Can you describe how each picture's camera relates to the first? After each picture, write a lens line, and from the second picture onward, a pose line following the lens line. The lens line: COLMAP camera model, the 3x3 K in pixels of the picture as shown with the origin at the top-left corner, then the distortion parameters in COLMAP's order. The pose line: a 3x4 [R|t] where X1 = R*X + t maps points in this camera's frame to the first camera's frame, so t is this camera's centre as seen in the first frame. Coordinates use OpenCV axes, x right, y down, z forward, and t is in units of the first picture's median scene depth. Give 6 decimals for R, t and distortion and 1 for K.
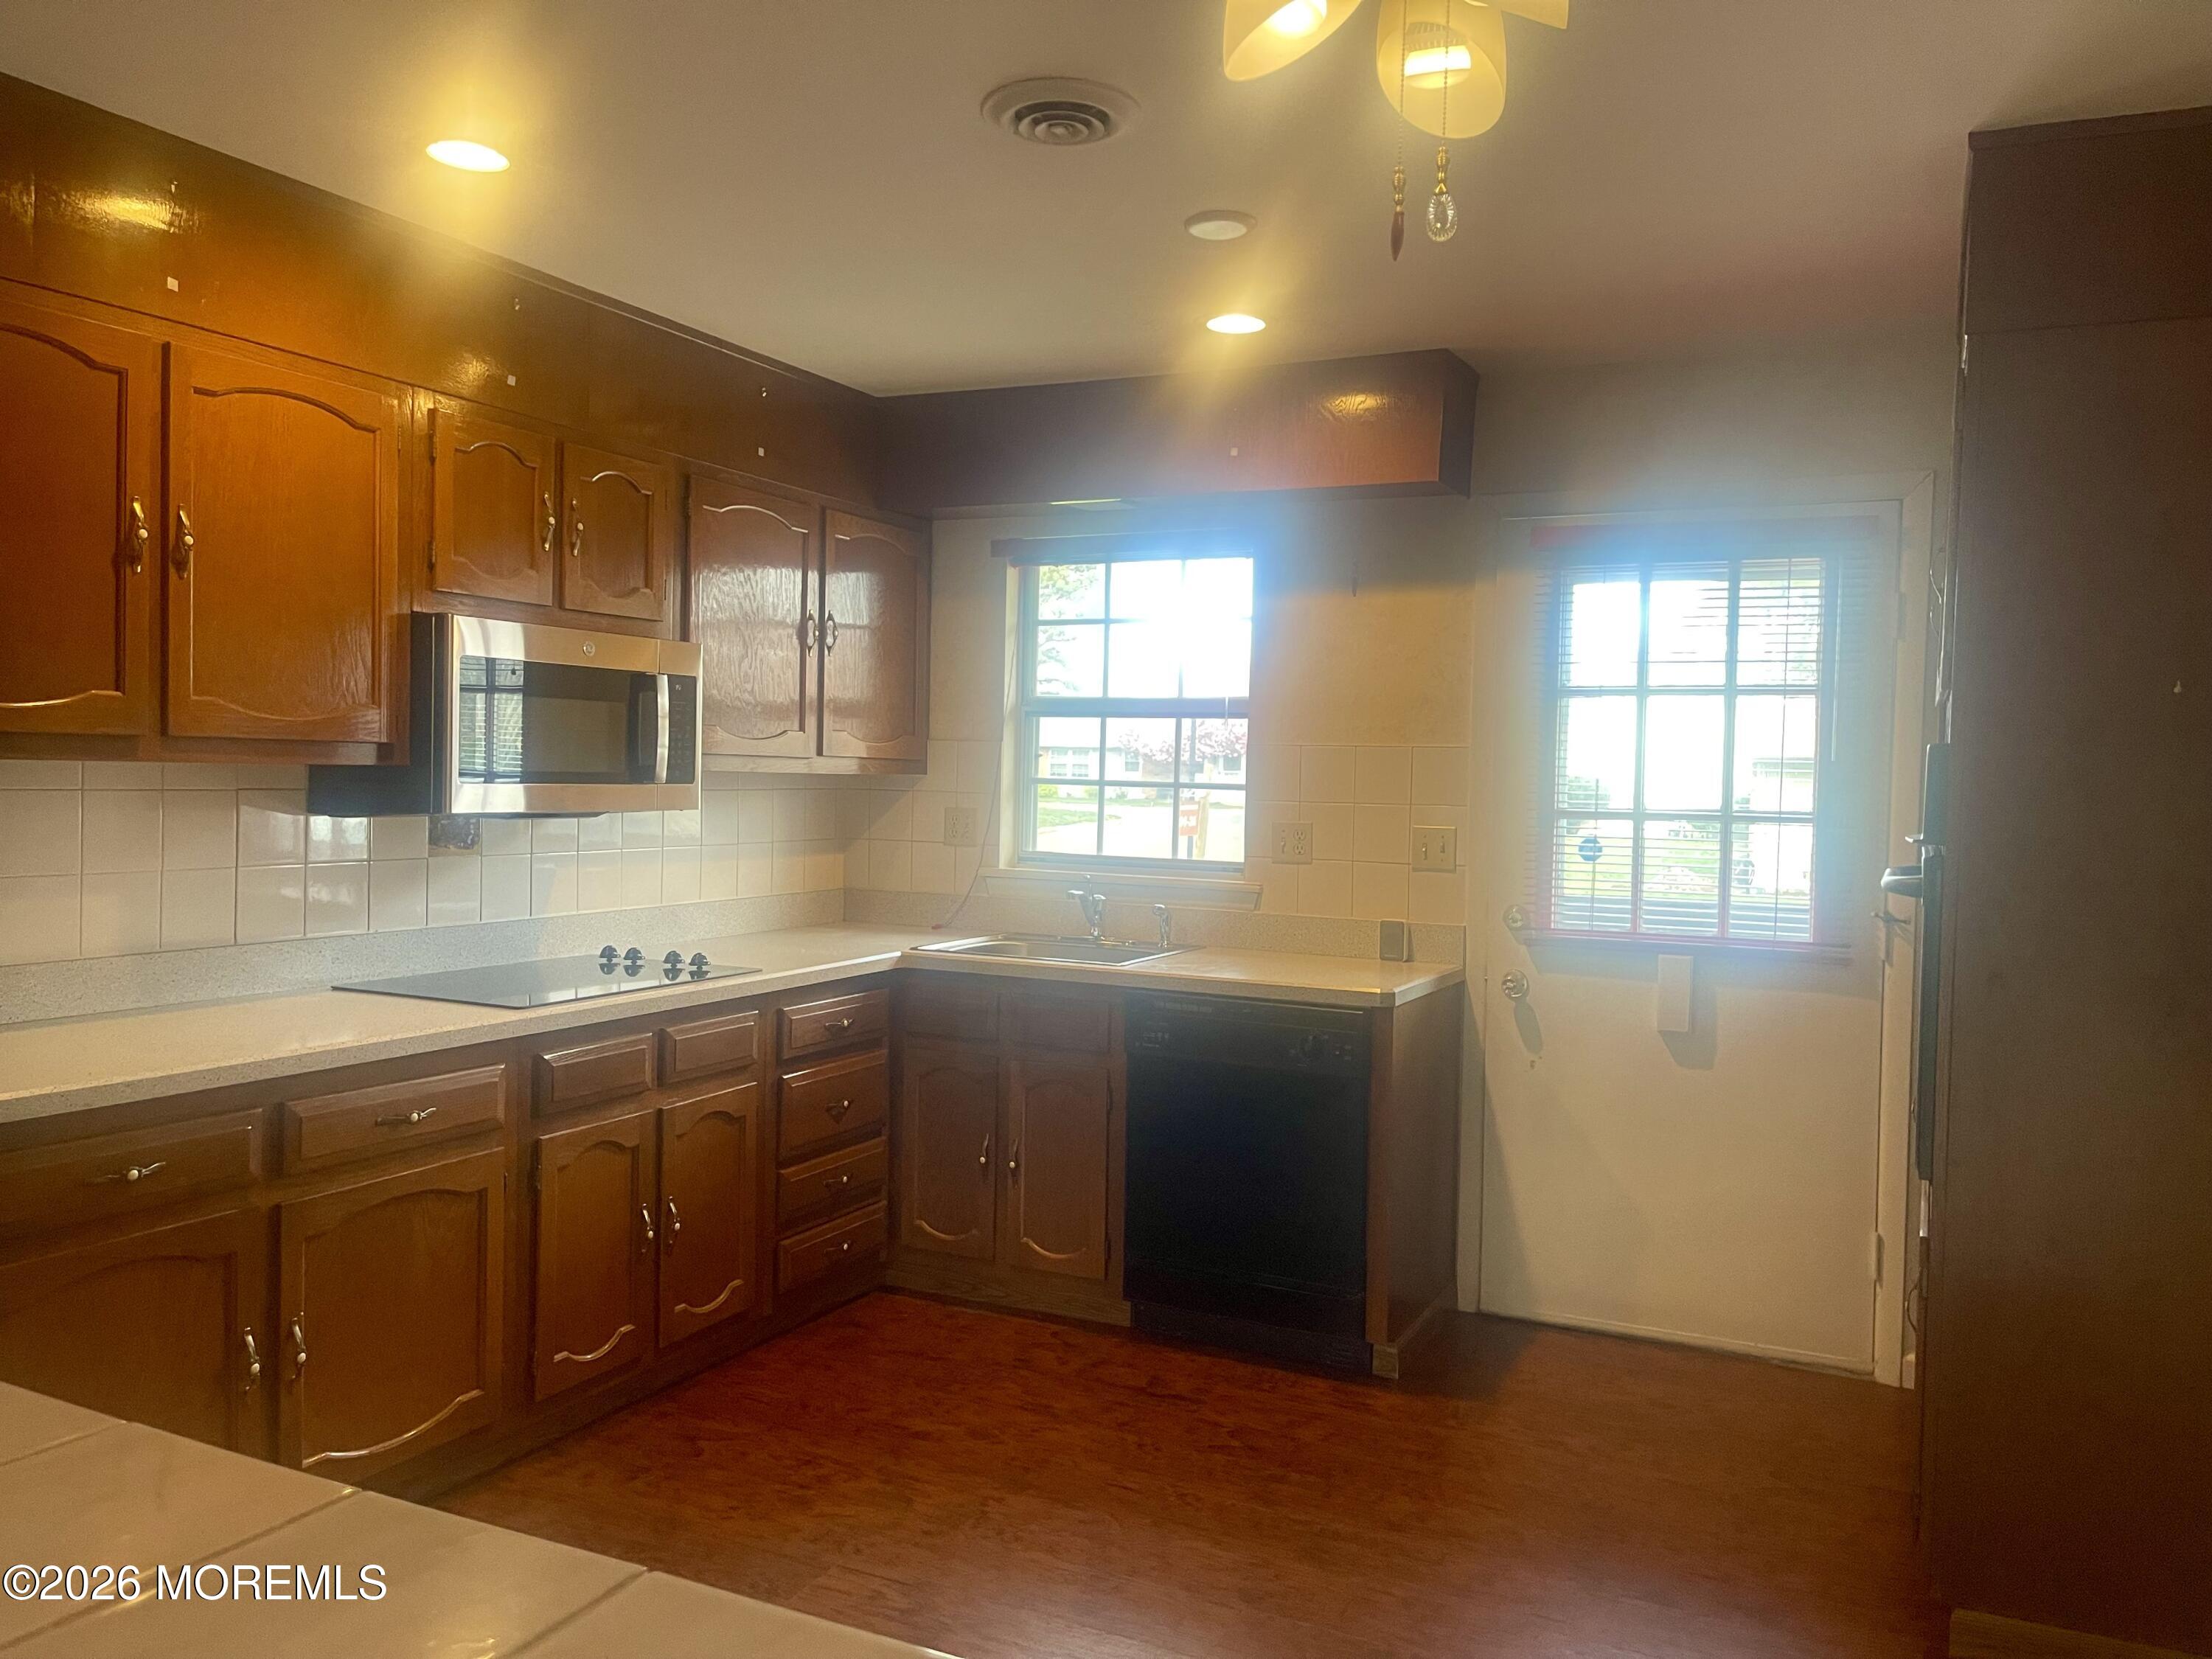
lens RADIAL K [[1715.3, 0, 1105.3], [0, 1715.3, 833.4], [0, 0, 1]] dist [0.075063, -0.002832]
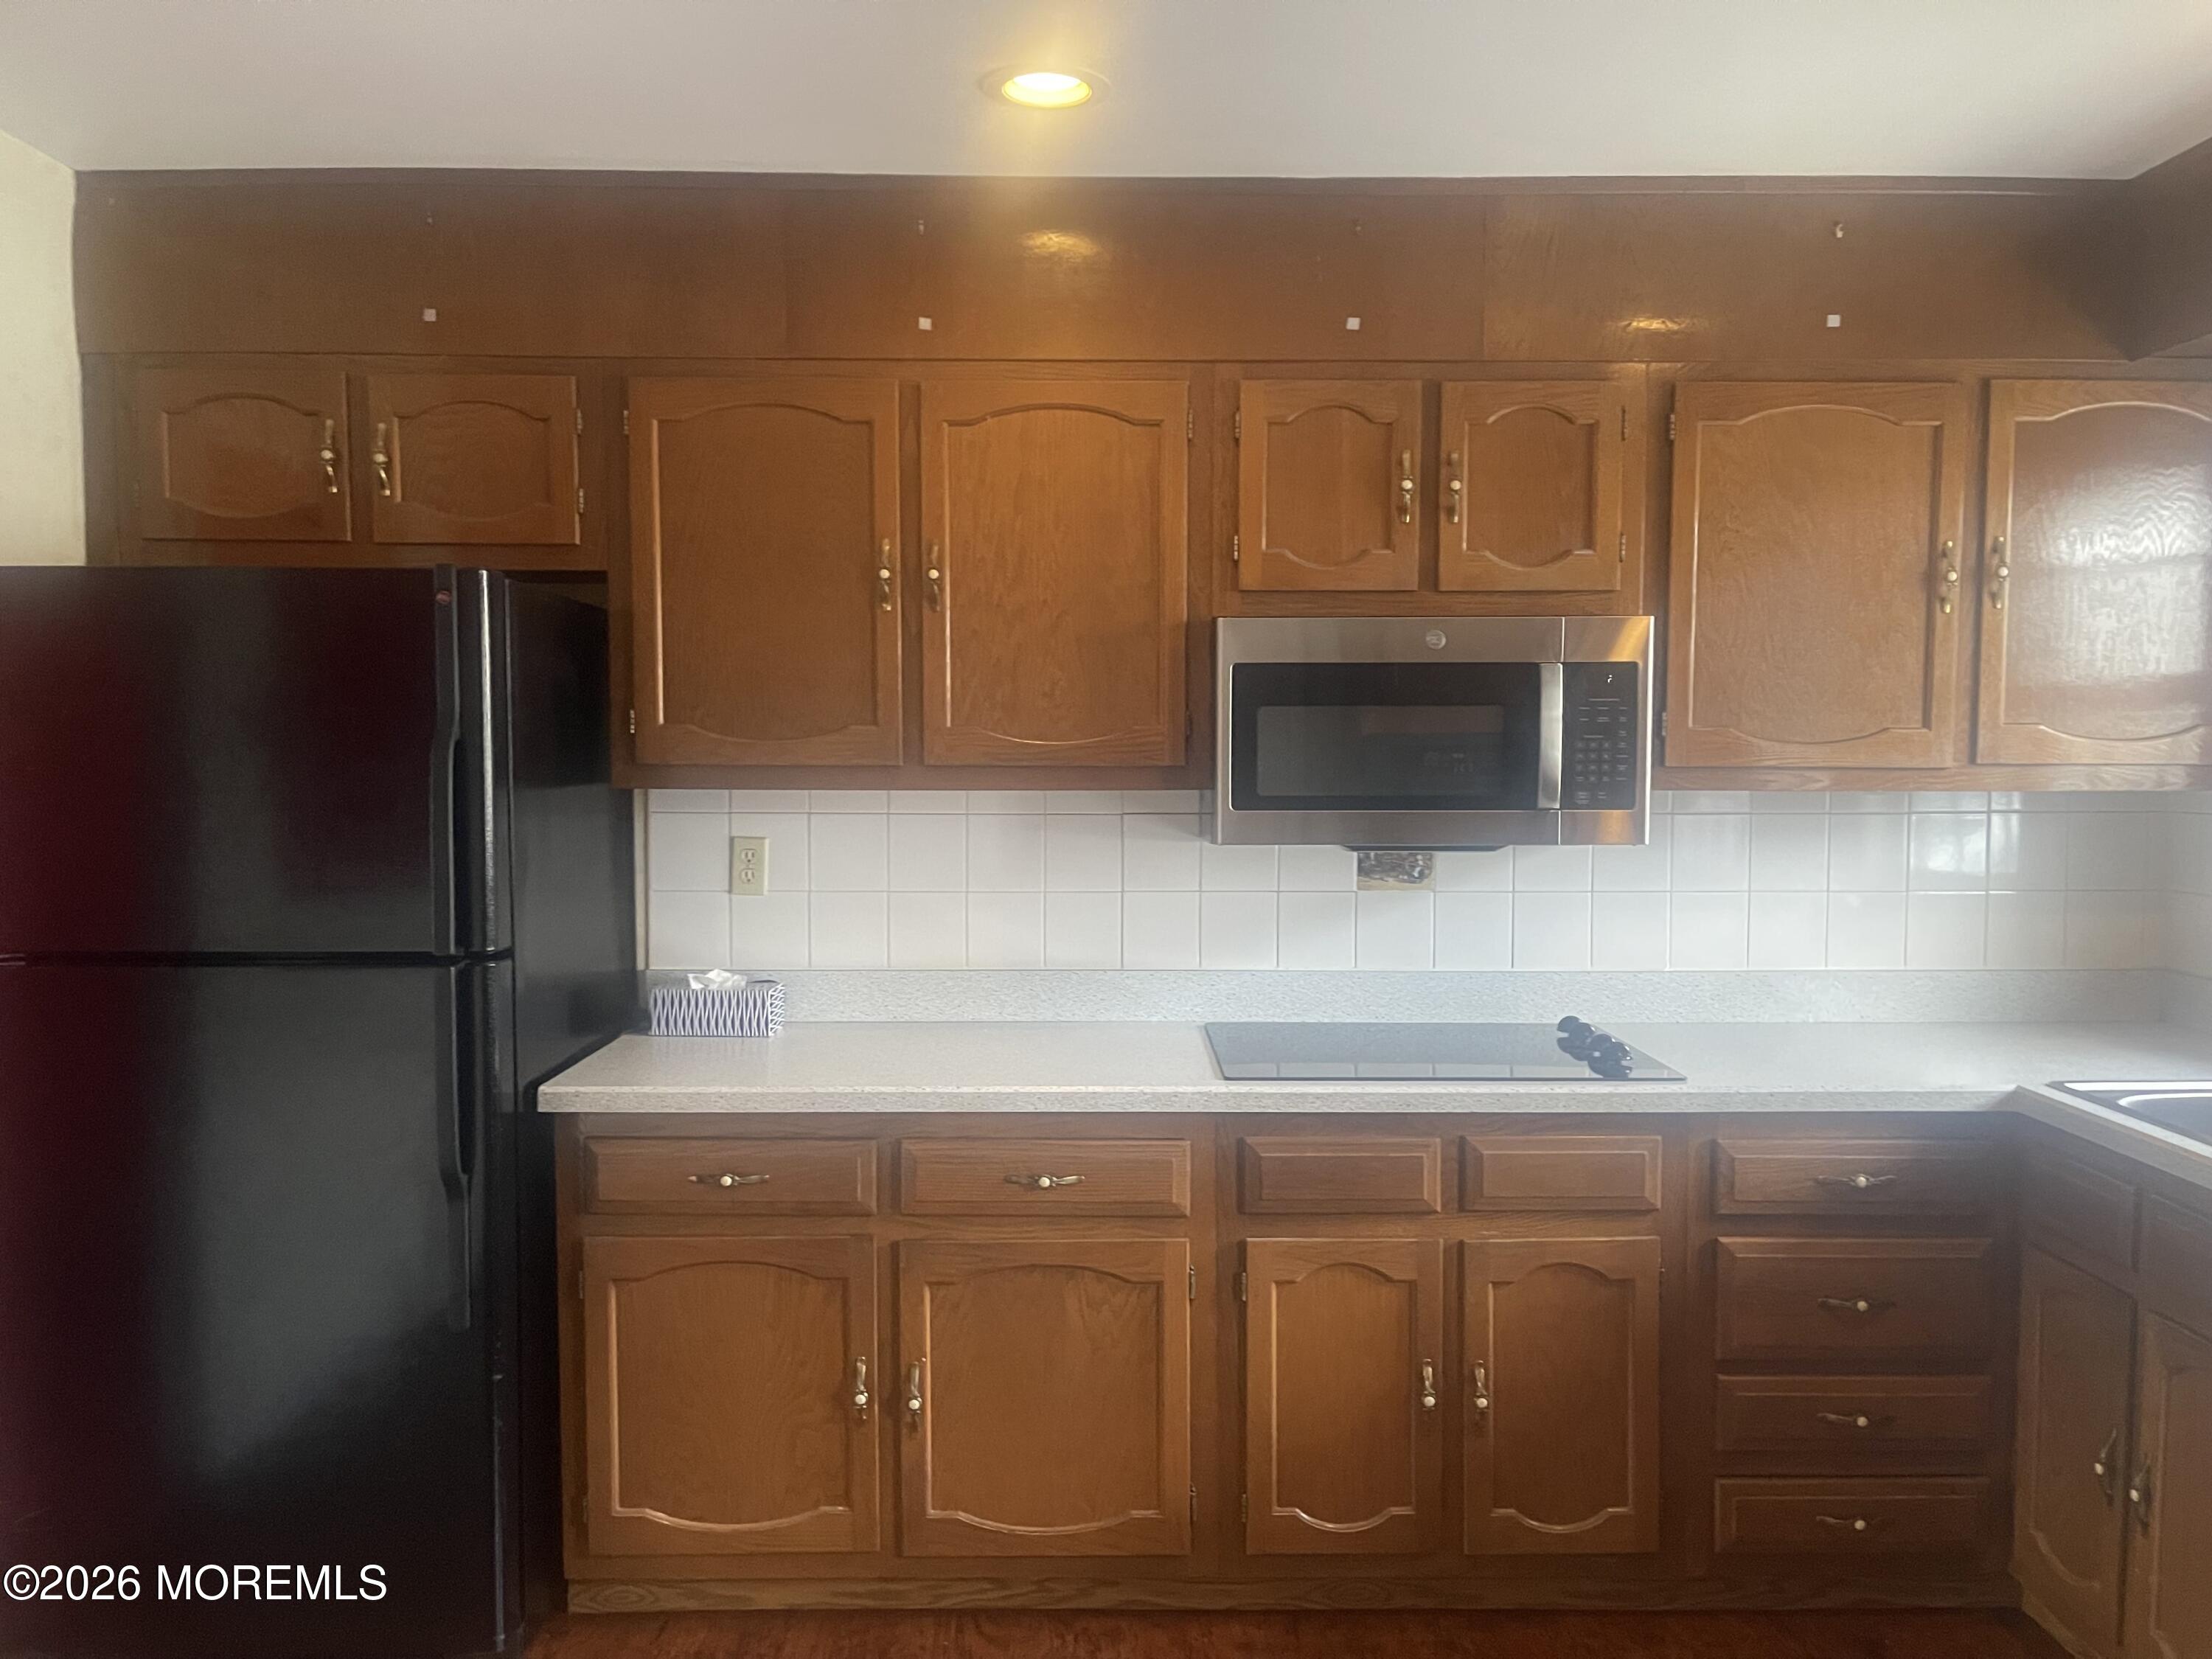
lens RADIAL K [[1637.7, 0, 1109.3], [0, 1637.7, 861.8], [0, 0, 1]] dist [0.054843, -0.064747]
pose [[0.452125, 0.034954, -0.891269, 0.309202], [-0.022912, 0.999357, 0.027570, -0.022745], [0.891660, 0.007956, 0.452636, 0.535884]]
